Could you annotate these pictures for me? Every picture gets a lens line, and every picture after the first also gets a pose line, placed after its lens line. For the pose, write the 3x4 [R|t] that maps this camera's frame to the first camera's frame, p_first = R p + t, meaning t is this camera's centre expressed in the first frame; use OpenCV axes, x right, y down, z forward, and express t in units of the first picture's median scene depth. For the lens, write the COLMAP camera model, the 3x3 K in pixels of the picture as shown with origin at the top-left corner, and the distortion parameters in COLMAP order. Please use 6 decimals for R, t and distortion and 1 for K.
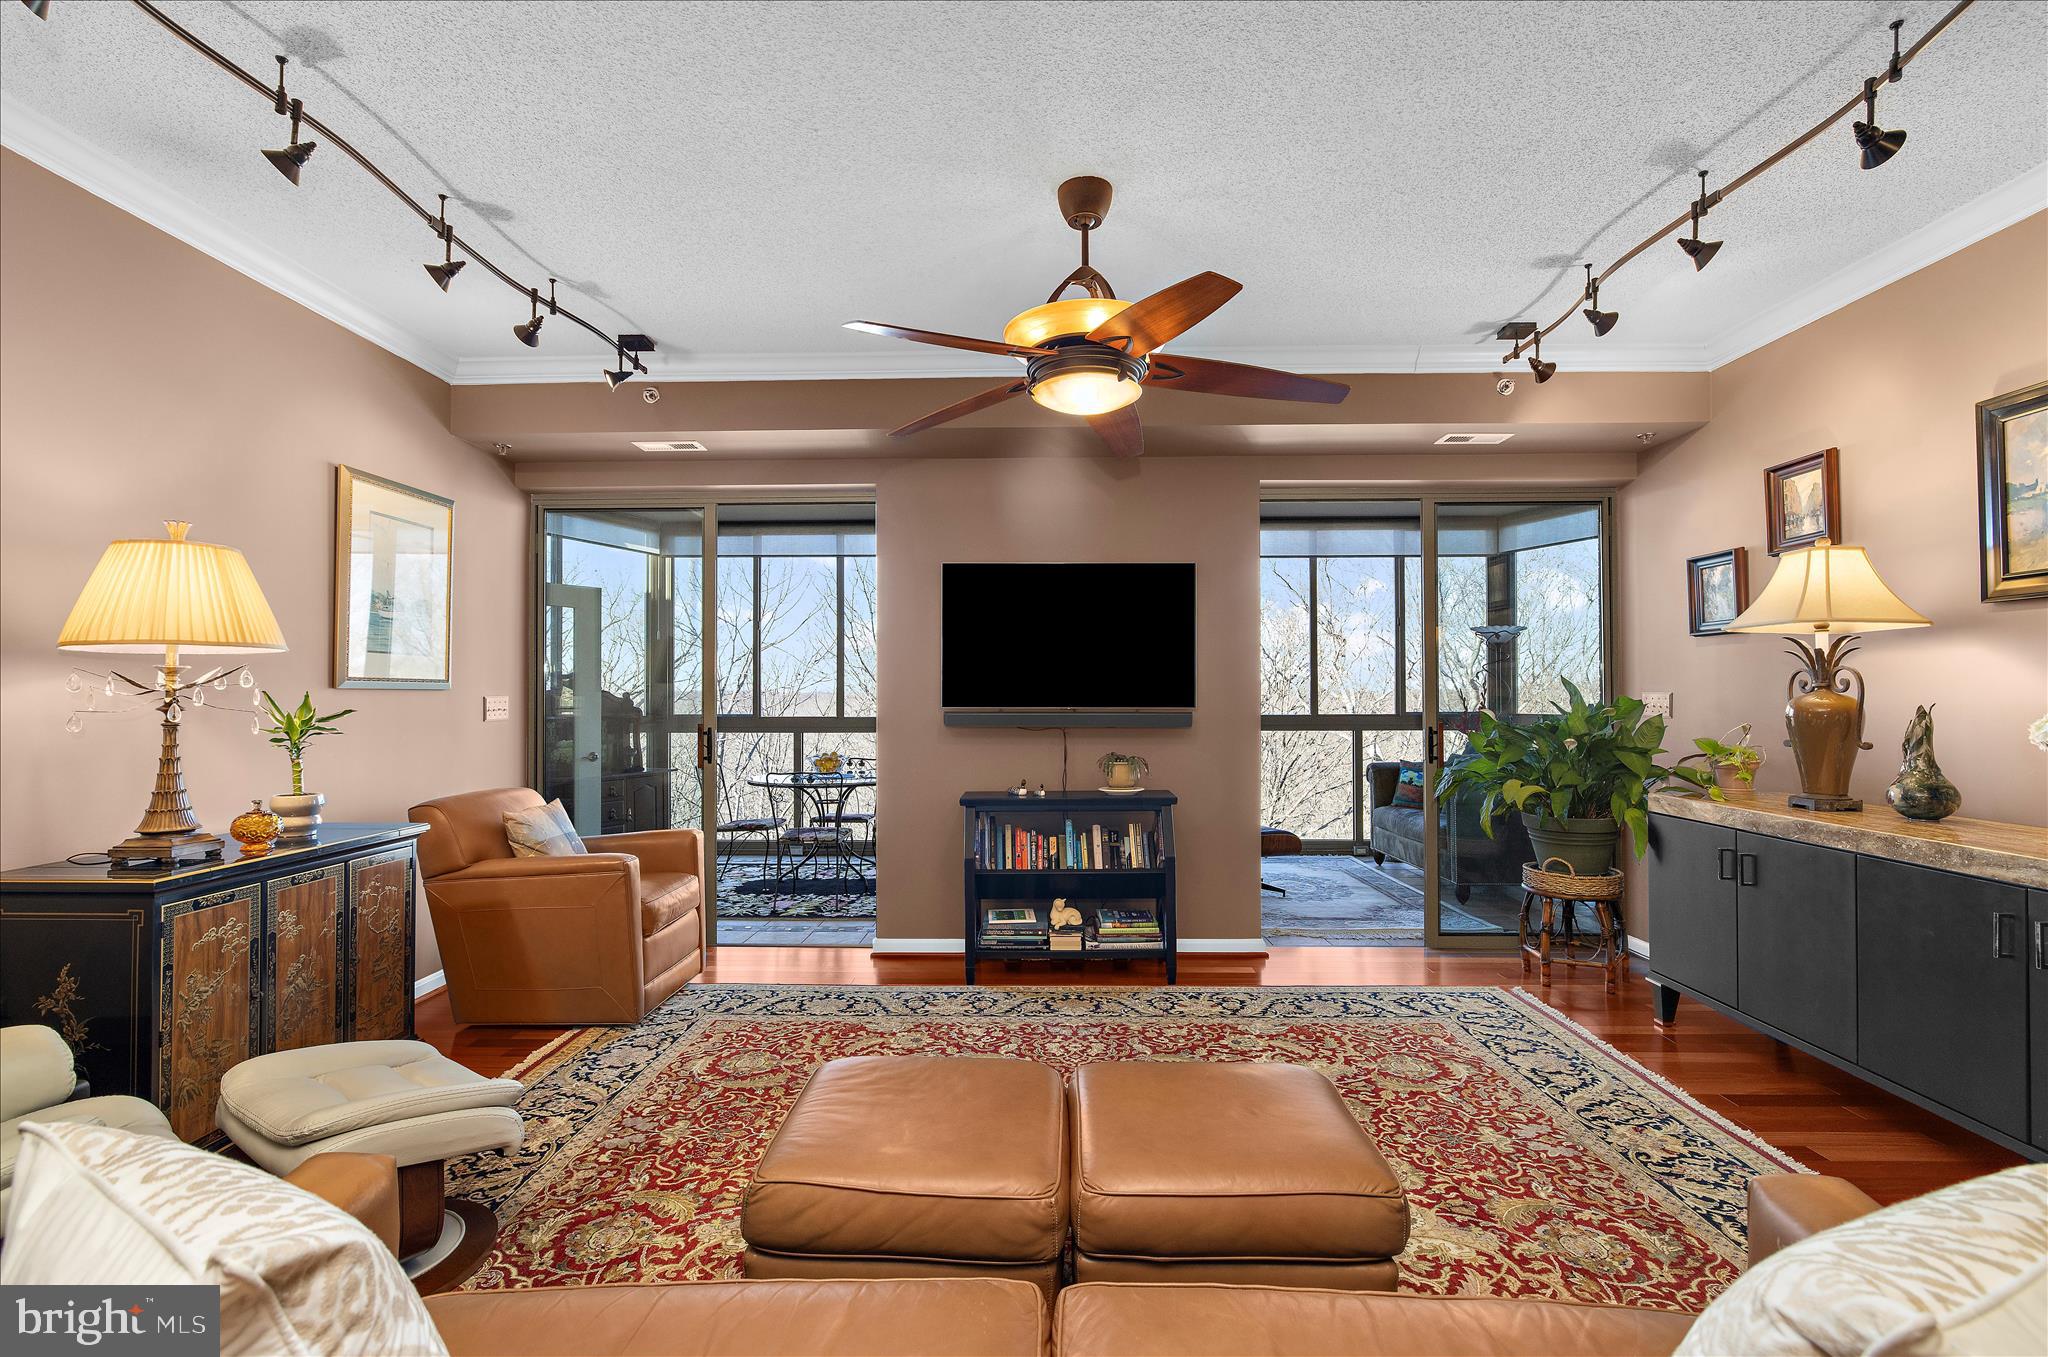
lens RADIAL K [[869.8, 0, 1030.1], [0, 869.8, 685.0], [0, 0, 1]] dist [0.009809, -0.000087]
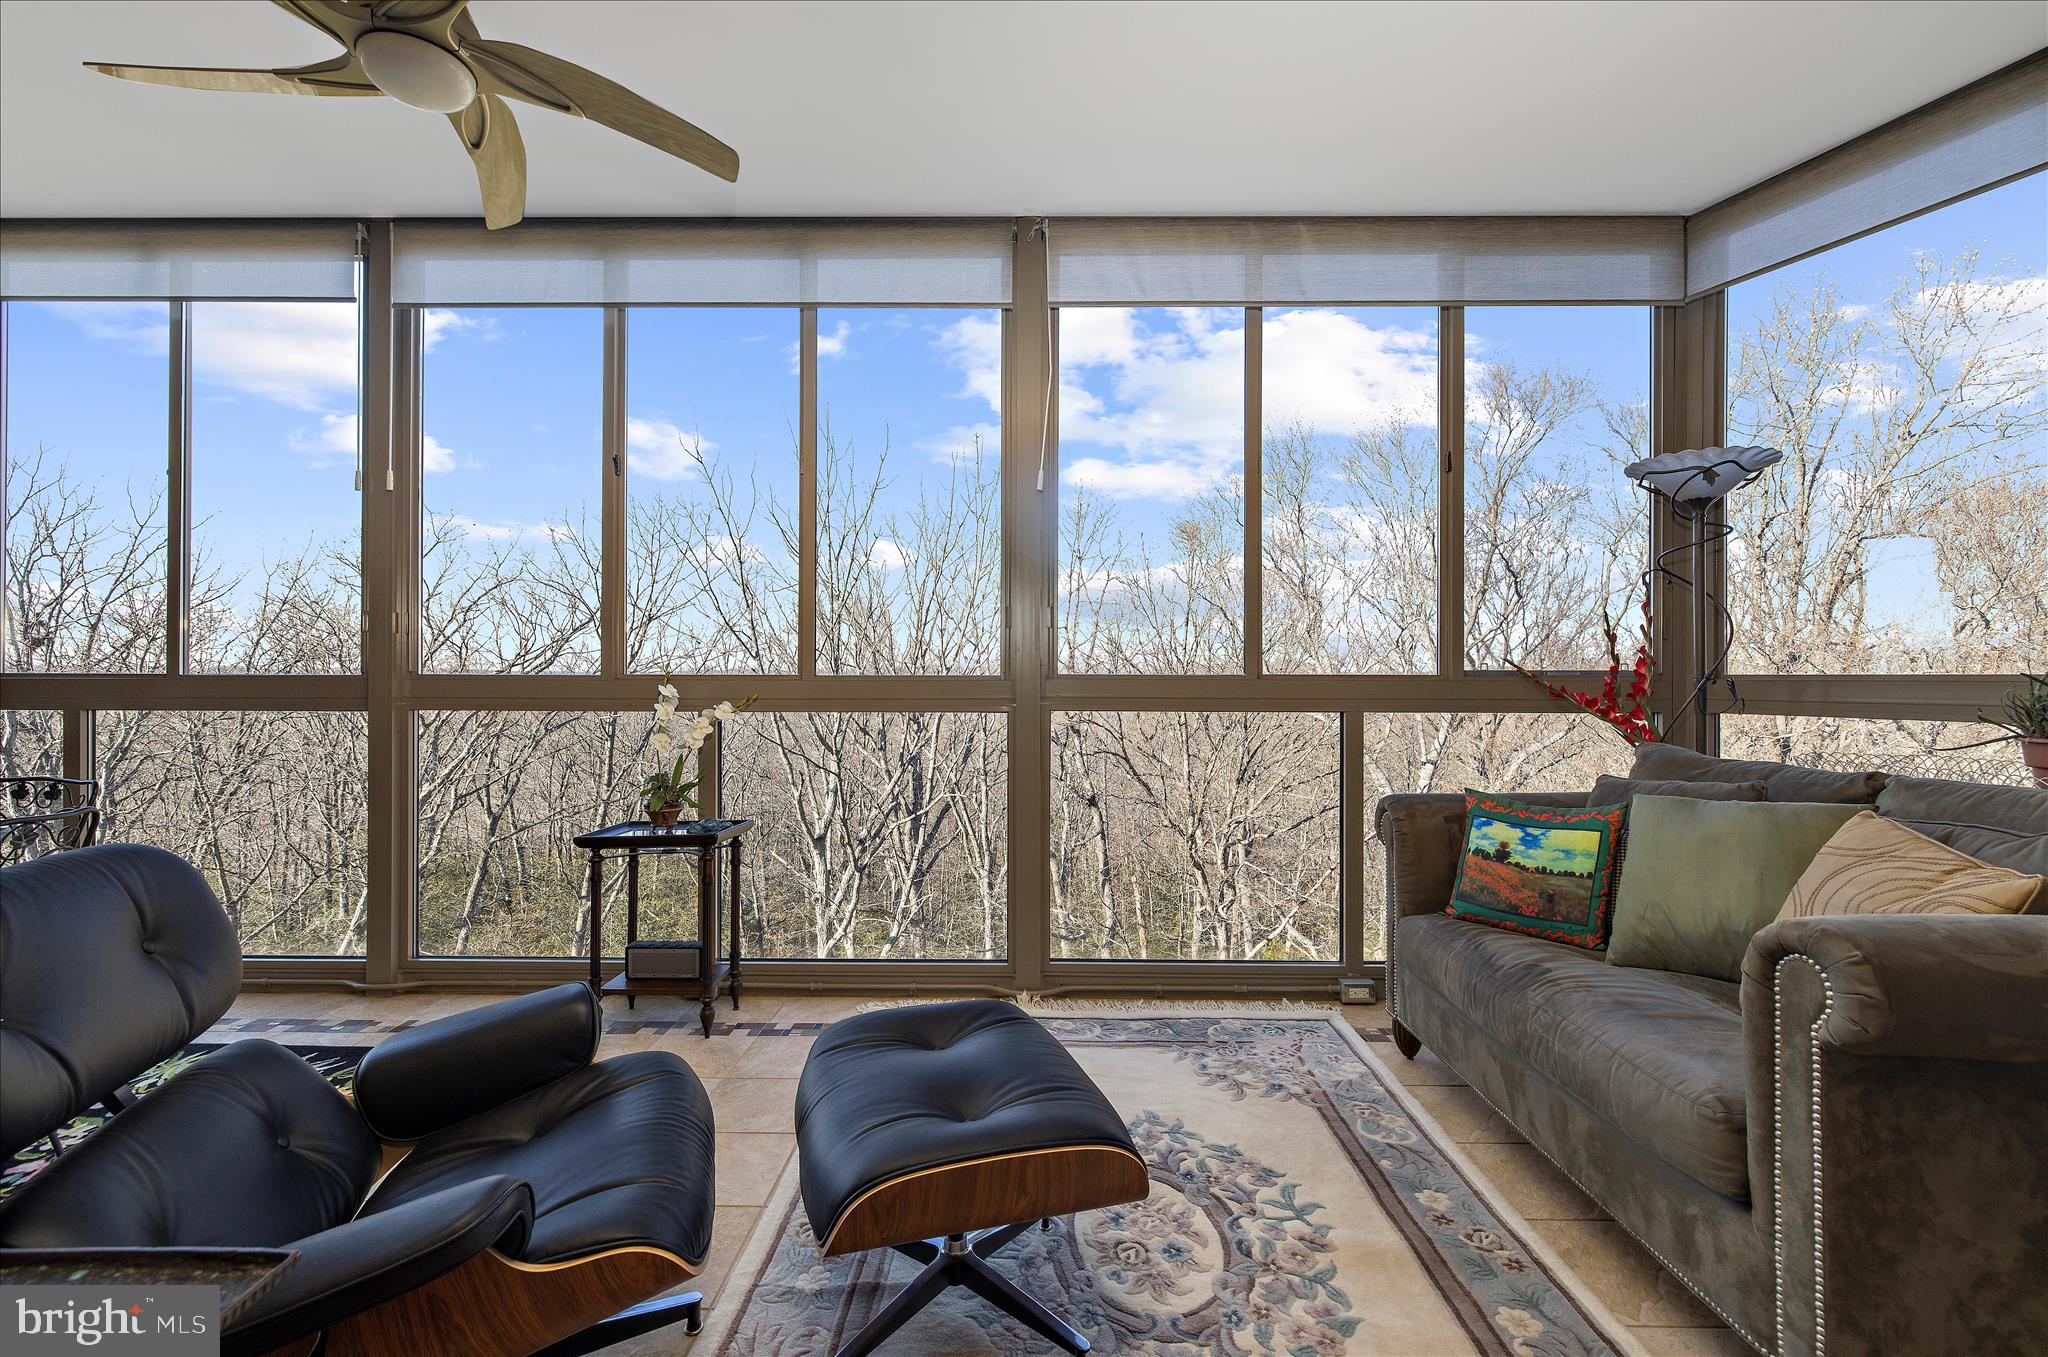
lens RADIAL K [[869.8, 0, 1017.2], [0, 869.8, 680.2], [0, 0, 1]] dist [0.009809, -0.000087]
pose [[0.999946, -0.005475, -0.008864, 0.222254], [0.005546, 0.999953, 0.007973, 0.033581], [0.008820, -0.008021, 0.999929, 0.588613]]
